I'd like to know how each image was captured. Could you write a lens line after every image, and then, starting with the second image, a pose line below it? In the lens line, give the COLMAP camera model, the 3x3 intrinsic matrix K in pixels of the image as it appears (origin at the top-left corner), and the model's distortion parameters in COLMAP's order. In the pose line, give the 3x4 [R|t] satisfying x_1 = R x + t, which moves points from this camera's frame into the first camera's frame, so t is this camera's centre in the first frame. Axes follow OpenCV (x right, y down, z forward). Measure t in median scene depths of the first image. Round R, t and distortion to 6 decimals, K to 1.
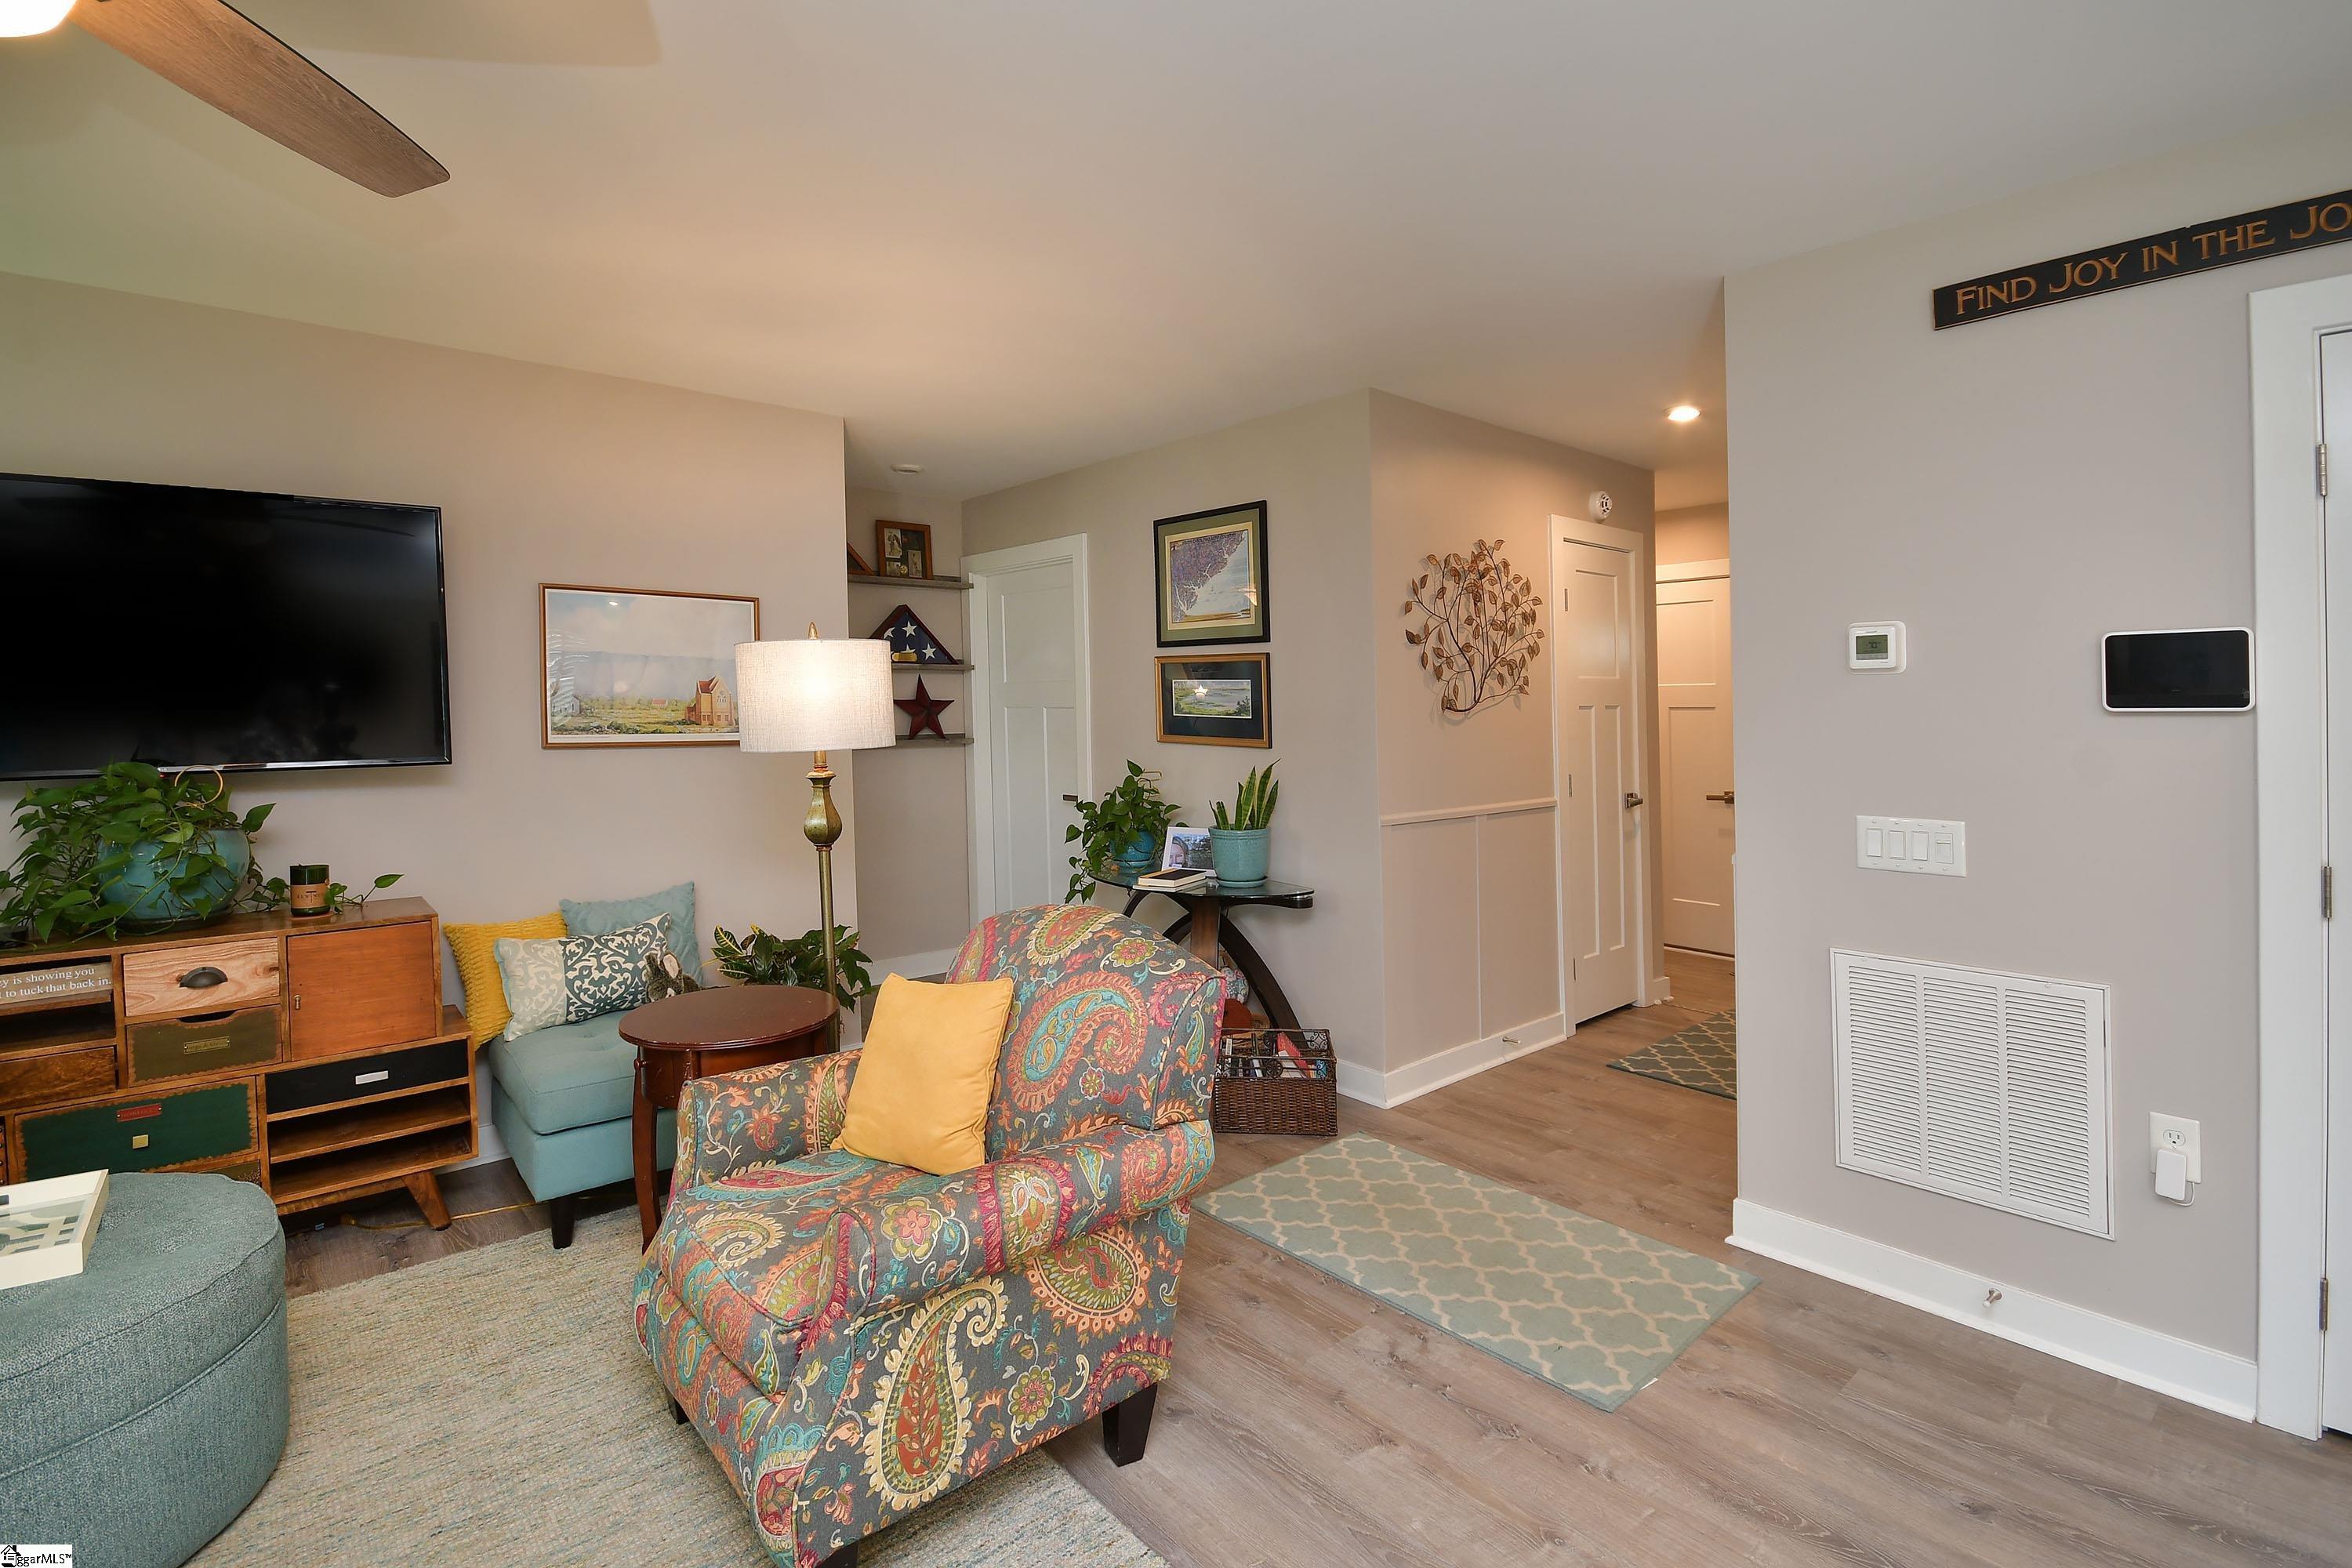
lens RADIAL K [[1111.4, 0, 1112.0], [0, 1111.4, 753.4], [0, 0, 1]] dist [0.001911, 0.000749]
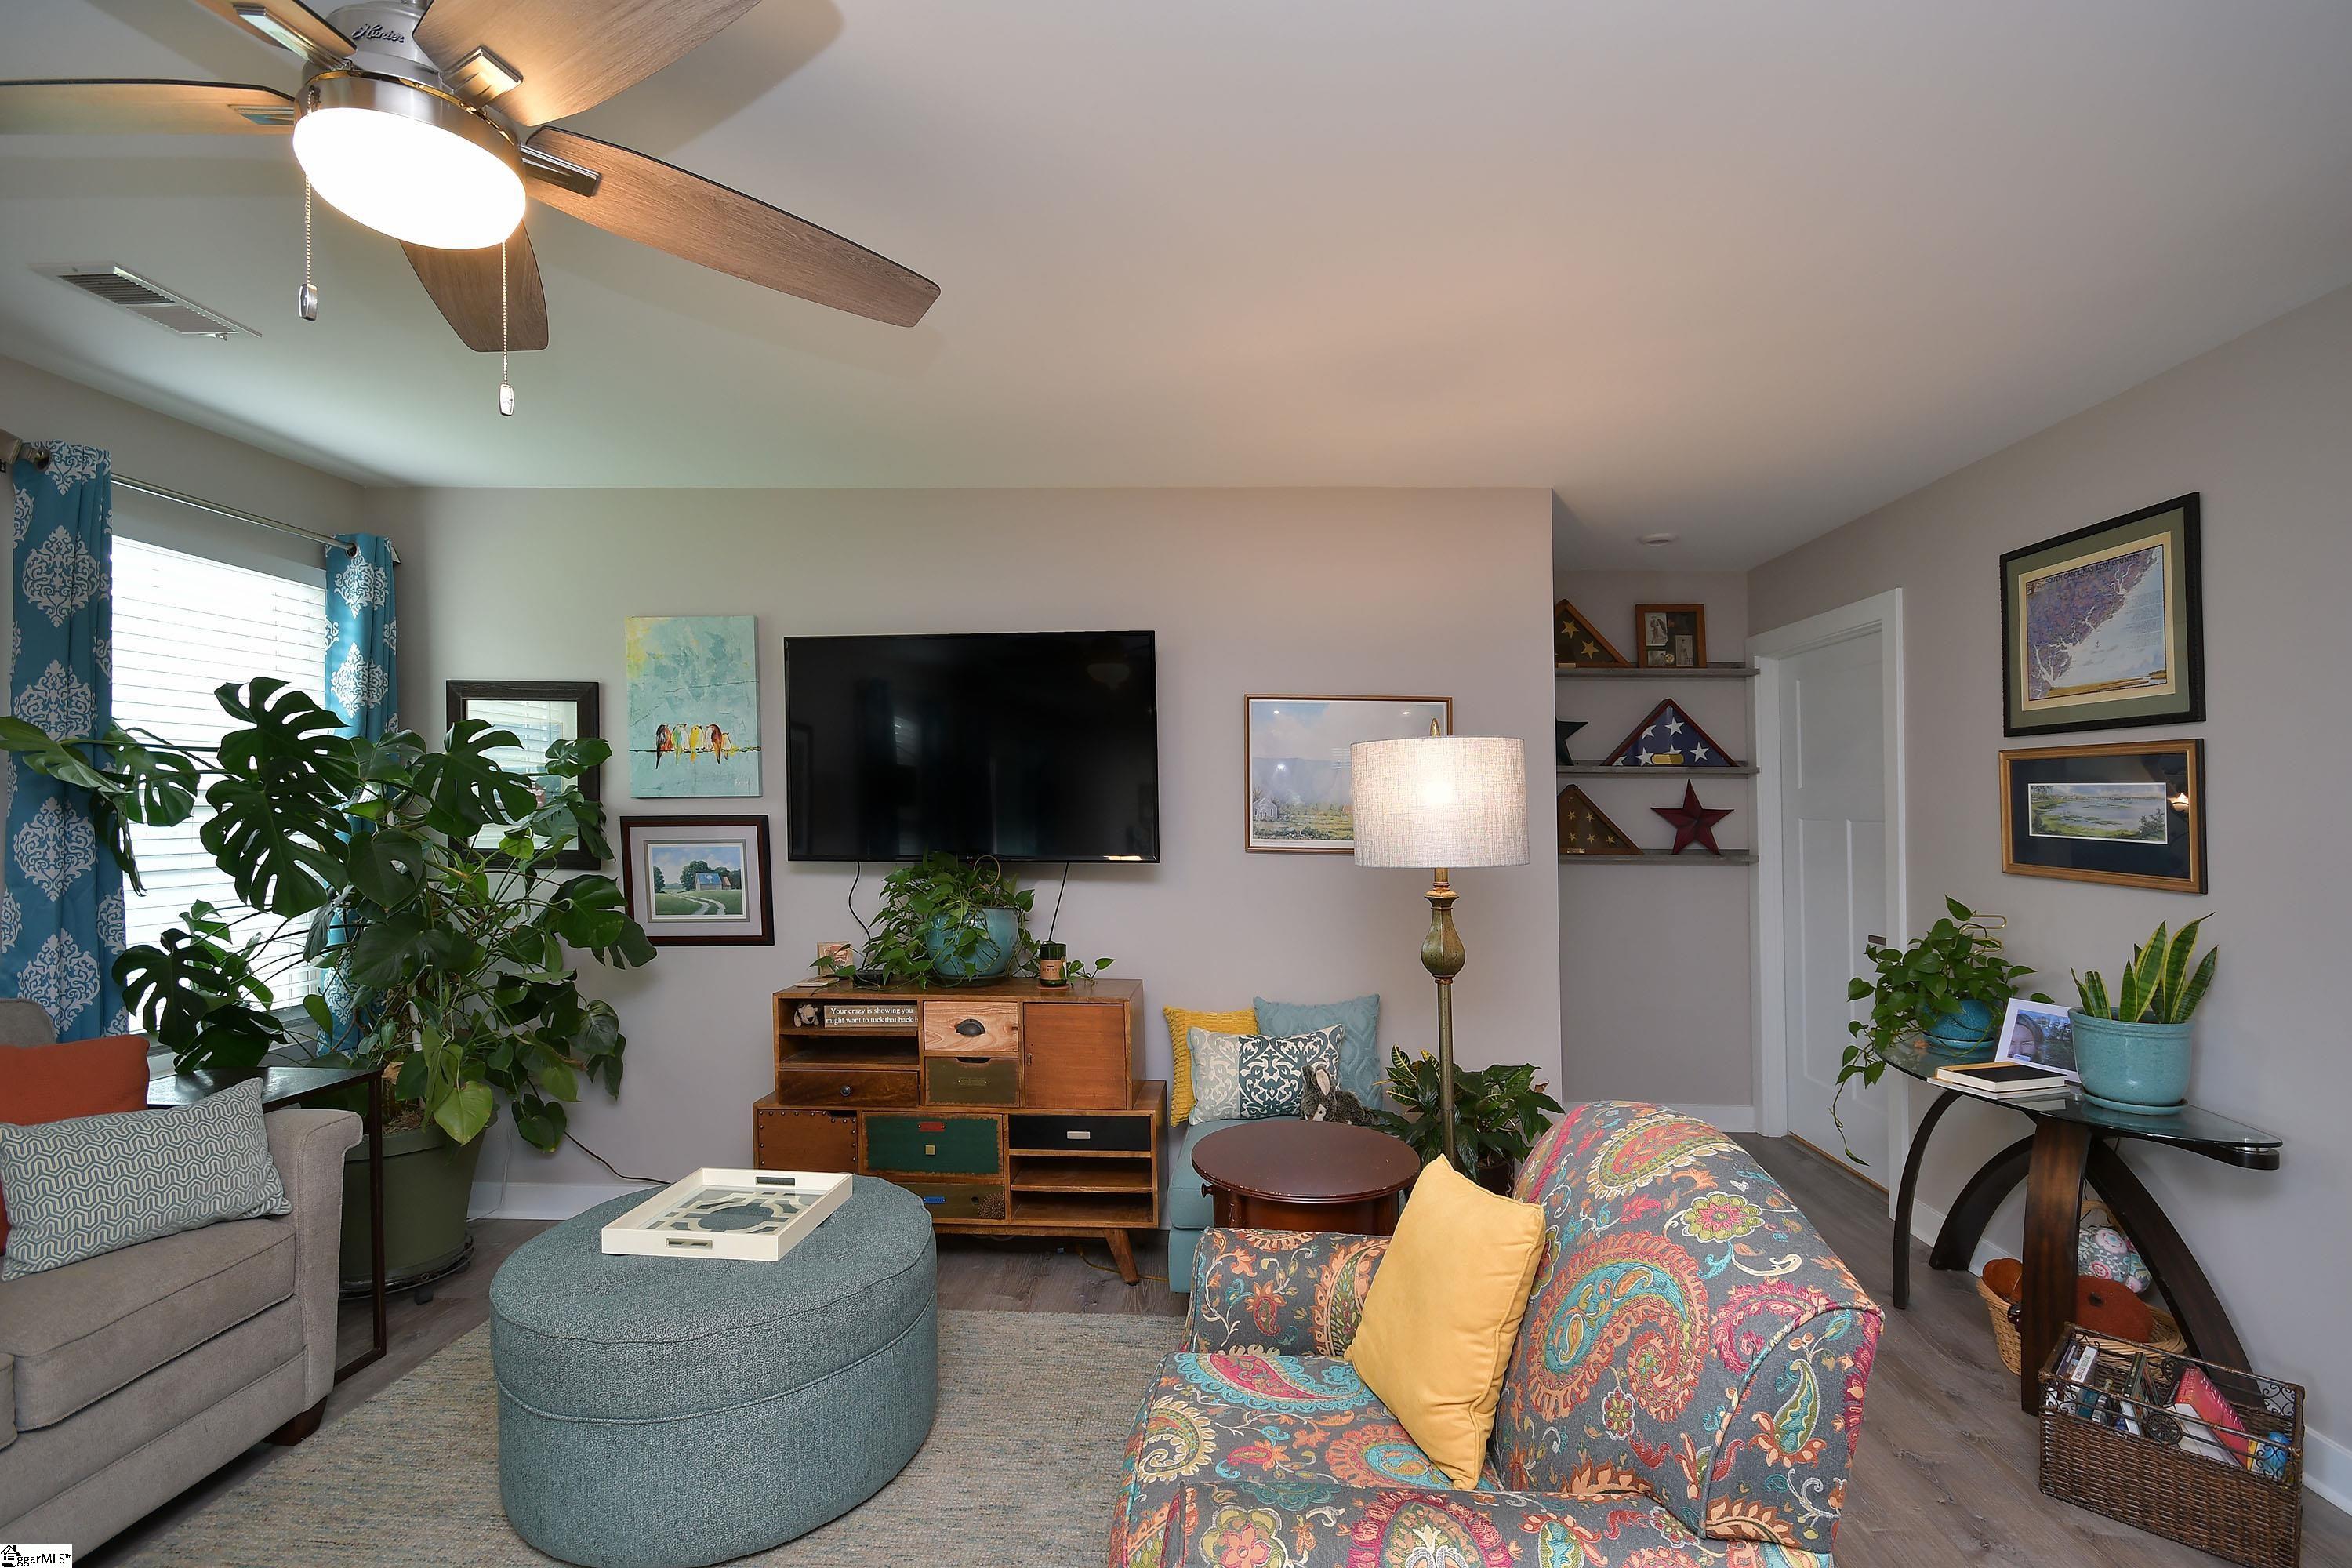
lens RADIAL K [[1073.3, 0, 1158.1], [0, 1073.3, 833.2], [0, 0, 1]] dist [0.001640, -0.006598]
pose [[0.761987, 0.025177, -0.647102, 0.096373], [-0.040363, 0.999148, -0.008654, -0.010837], [0.646333, 0.032713, 0.762354, 0.200029]]
